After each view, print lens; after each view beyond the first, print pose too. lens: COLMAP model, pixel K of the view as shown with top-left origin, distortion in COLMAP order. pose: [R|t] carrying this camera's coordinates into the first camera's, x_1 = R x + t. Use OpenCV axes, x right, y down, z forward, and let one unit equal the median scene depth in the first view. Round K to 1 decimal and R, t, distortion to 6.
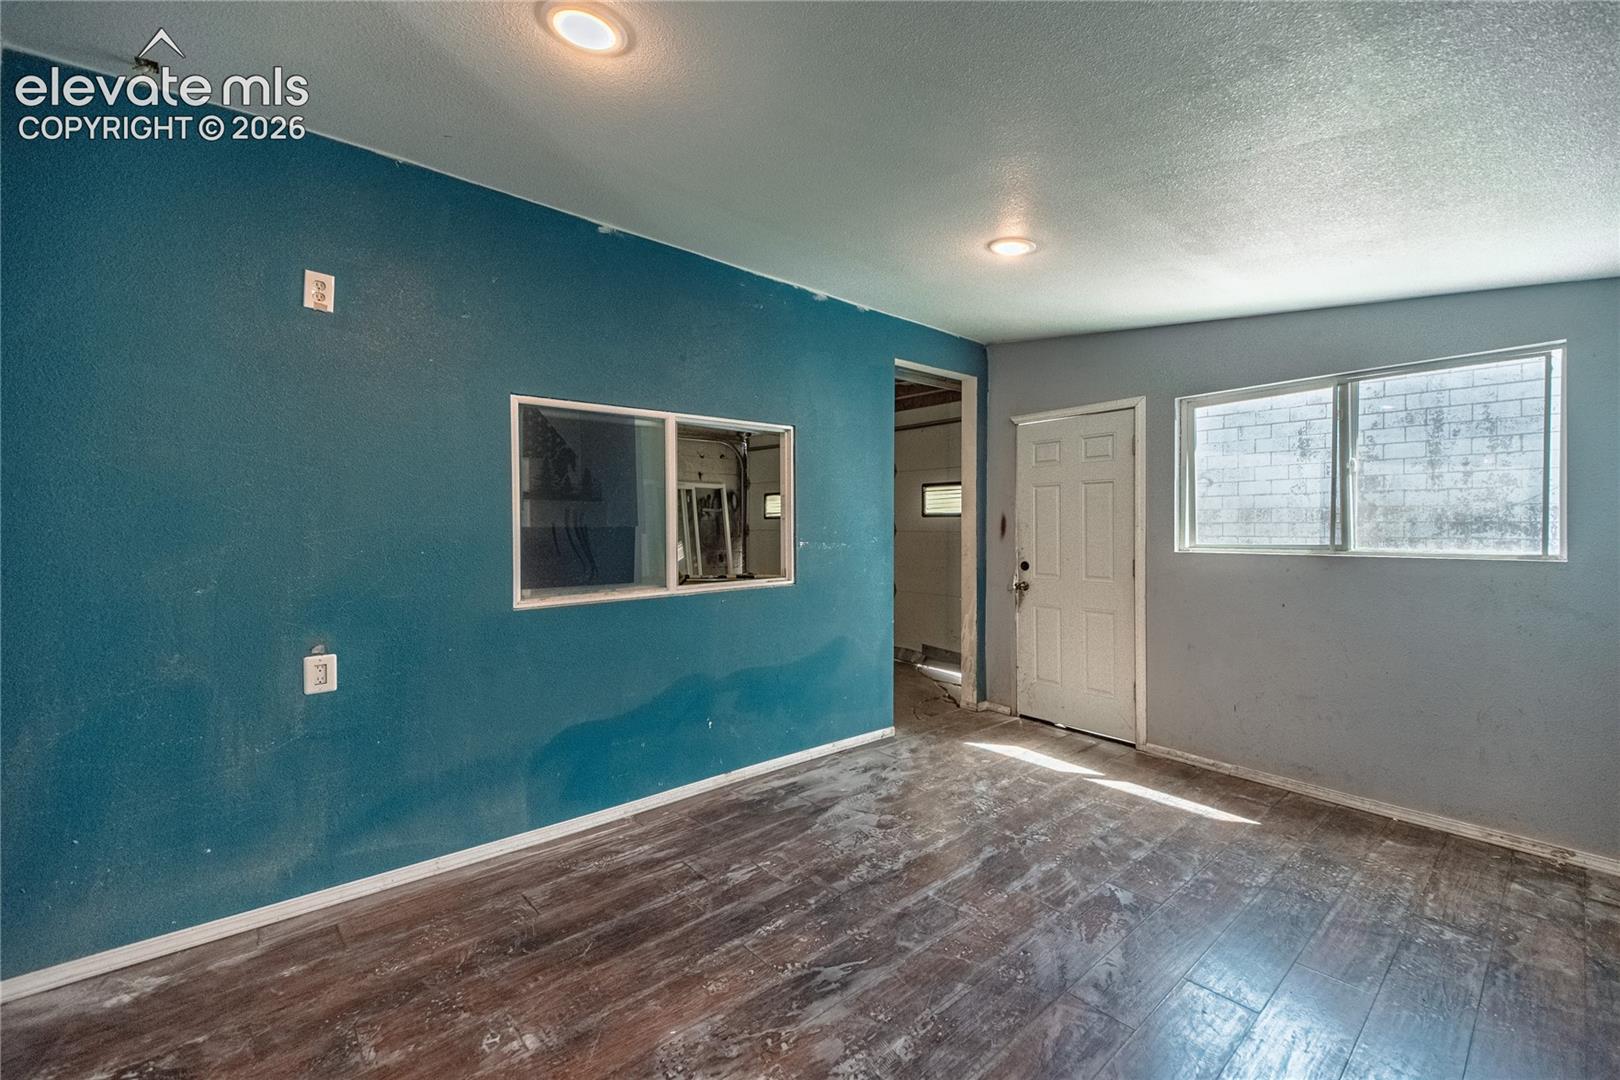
lens RADIAL K [[686.6, 0, 817.1], [0, 686.6, 544.5], [0, 0, 1]] dist [0.029861, -0.000577]
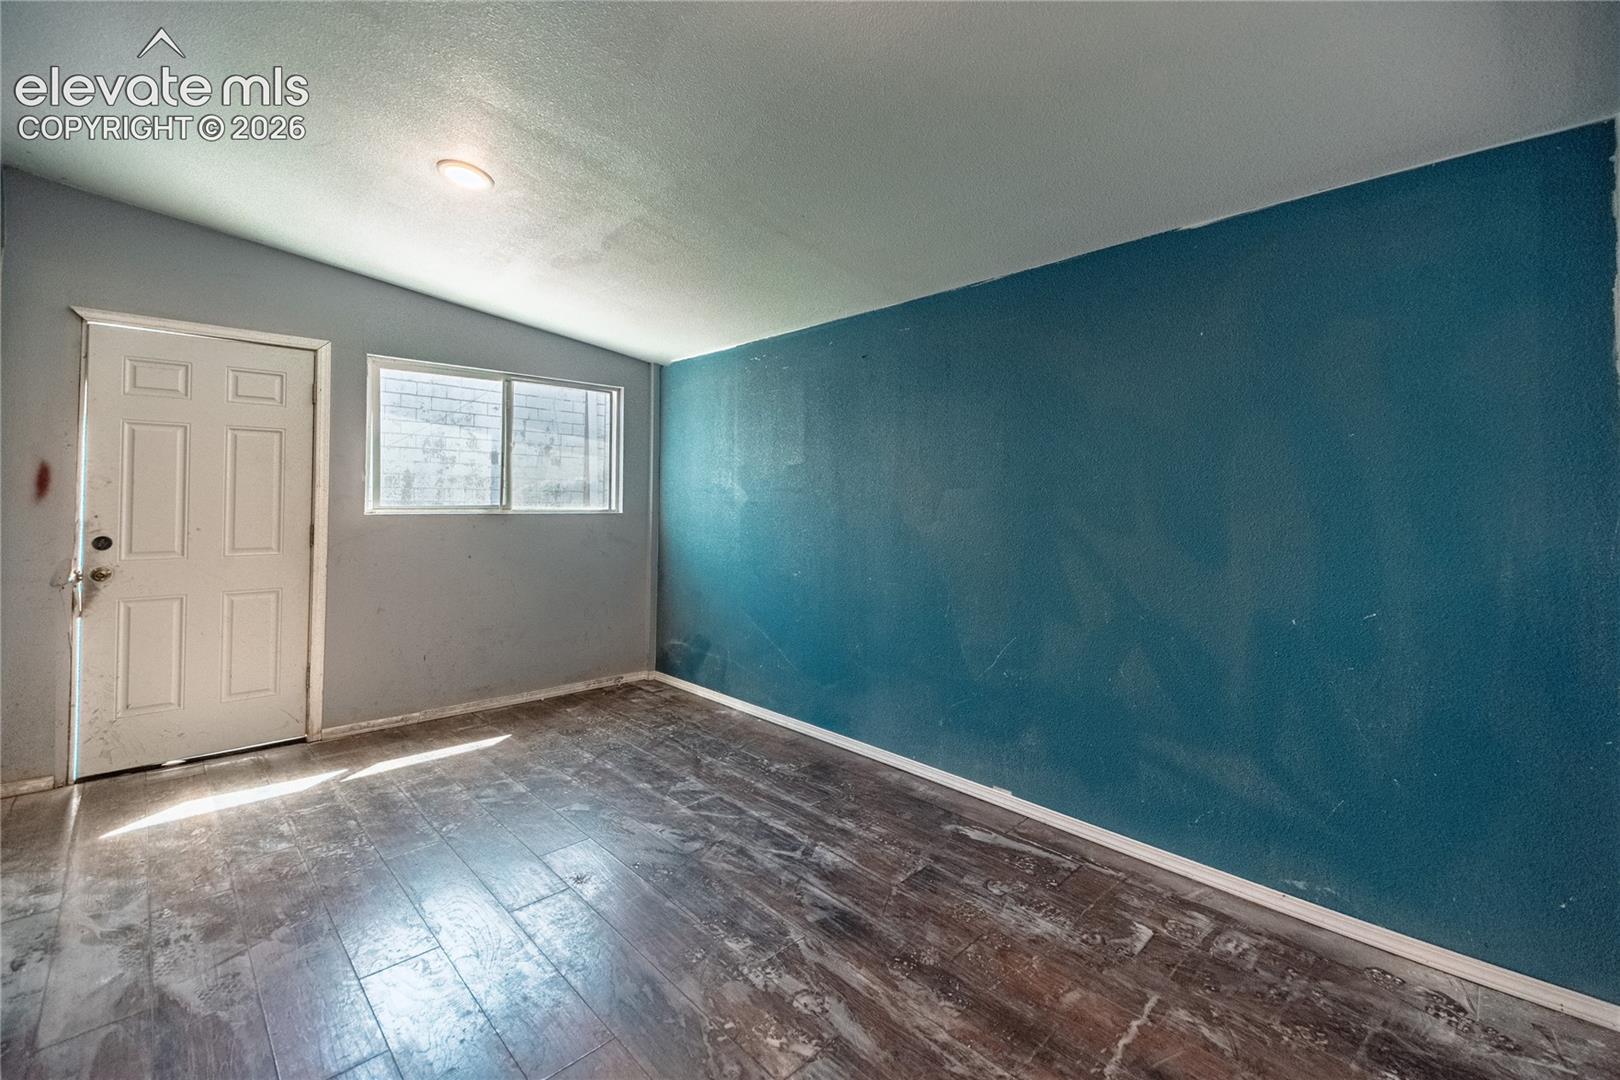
lens RADIAL K [[680.3, 0, 813.5], [0, 680.3, 511.3], [0, 0, 1]] dist [0.029438, -0.000321]
pose [[-0.059845, -0.017623, 0.998052, -0.518888], [0.012269, 0.999756, 0.018388, -0.003836], [-0.998132, 0.013345, -0.059614, 0.484934]]
